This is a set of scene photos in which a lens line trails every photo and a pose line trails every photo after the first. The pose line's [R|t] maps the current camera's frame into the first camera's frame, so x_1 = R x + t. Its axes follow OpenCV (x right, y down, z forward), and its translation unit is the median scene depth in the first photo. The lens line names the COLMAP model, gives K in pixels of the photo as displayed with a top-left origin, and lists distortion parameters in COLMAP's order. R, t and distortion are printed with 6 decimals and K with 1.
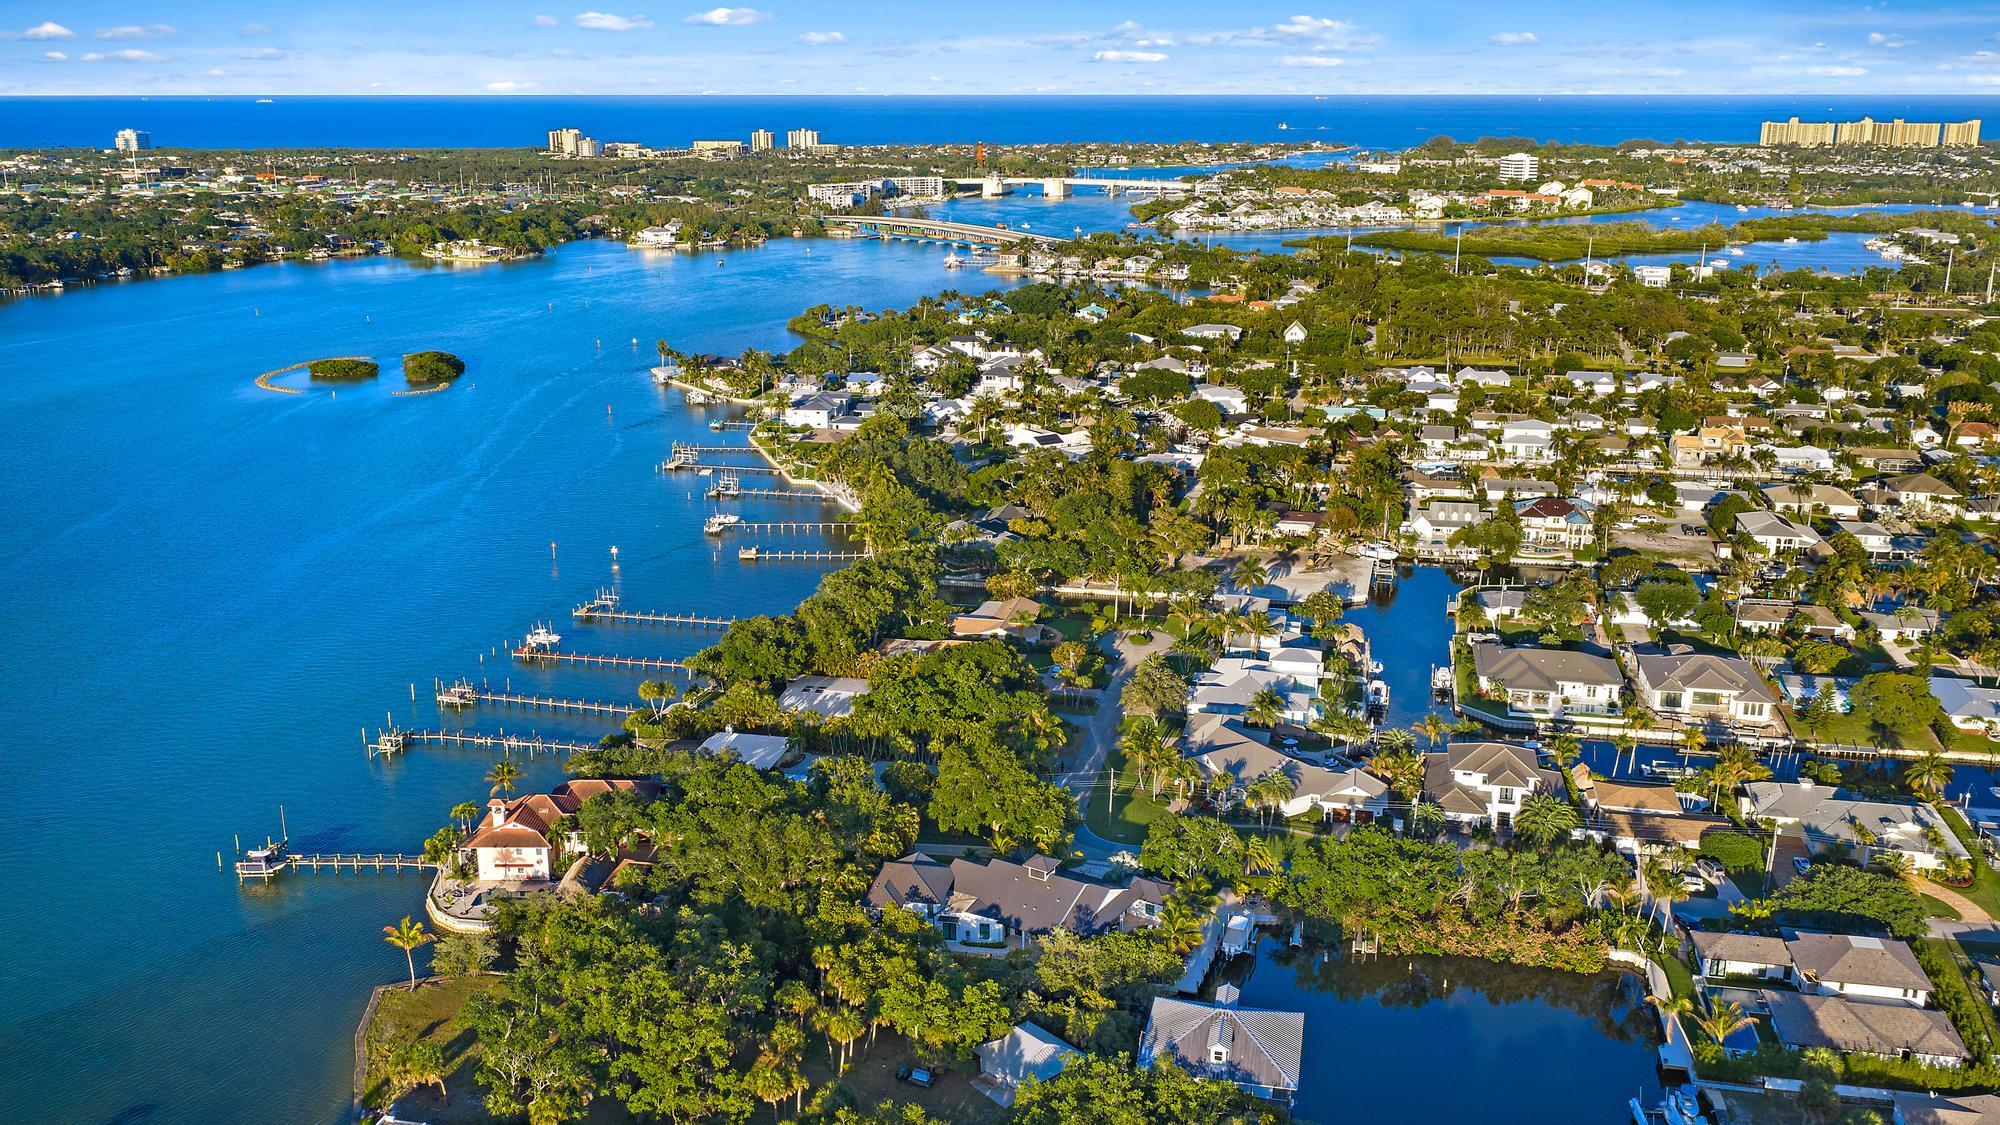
lens RADIAL K [[1655.0, 0, 998.8], [0, 1655.0, 609.4], [0, 0, 1]] dist [0.026492, -0.056350]
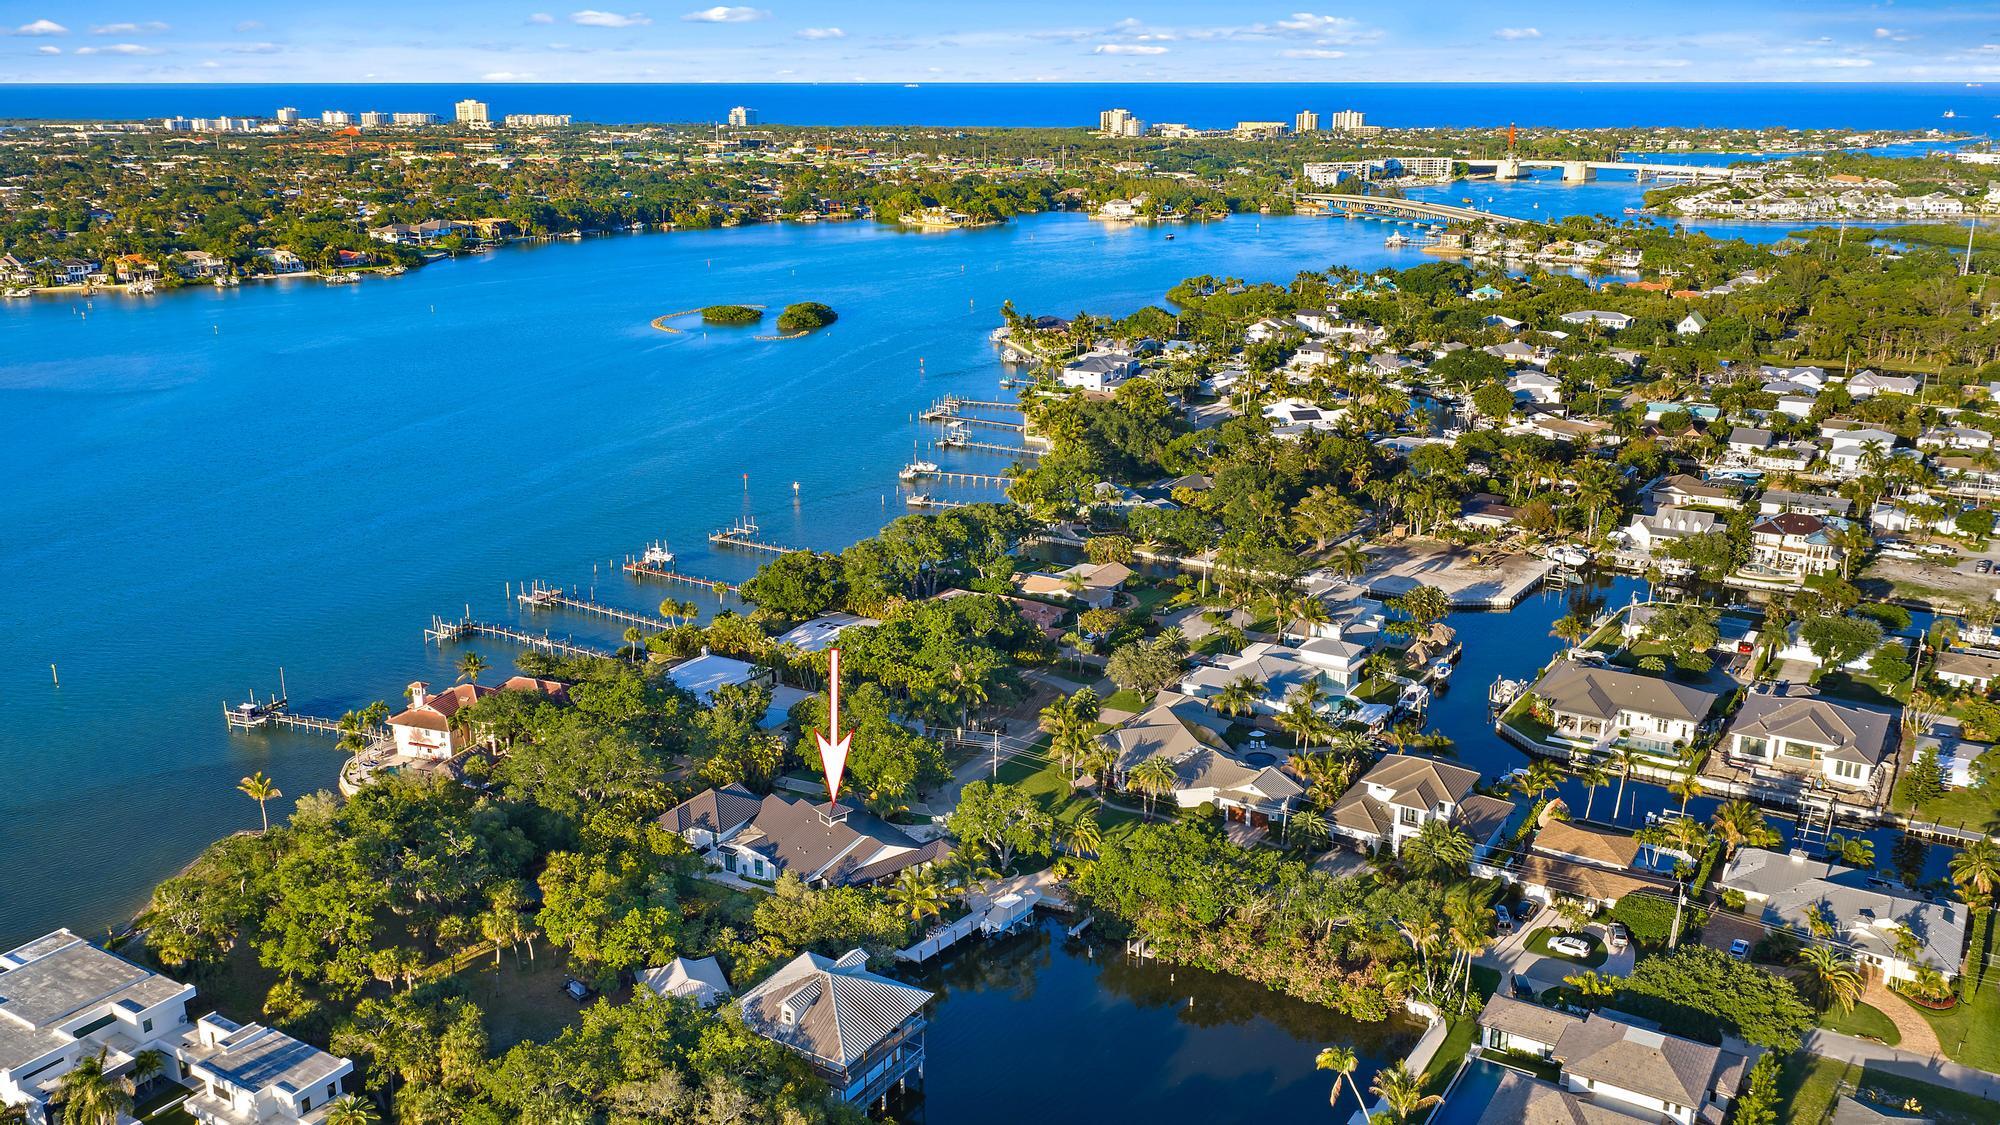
lens RADIAL K [[1655.0, 0, 1000.5], [0, 1655.0, 556.6], [0, 0, 1]] dist [0.026492, -0.056350]
pose [[0.942801, 0.093374, -0.320012, 0.226775], [-0.100092, 0.994968, -0.004568, 0.000406], [0.317975, 0.036337, 0.947402, 0.057500]]
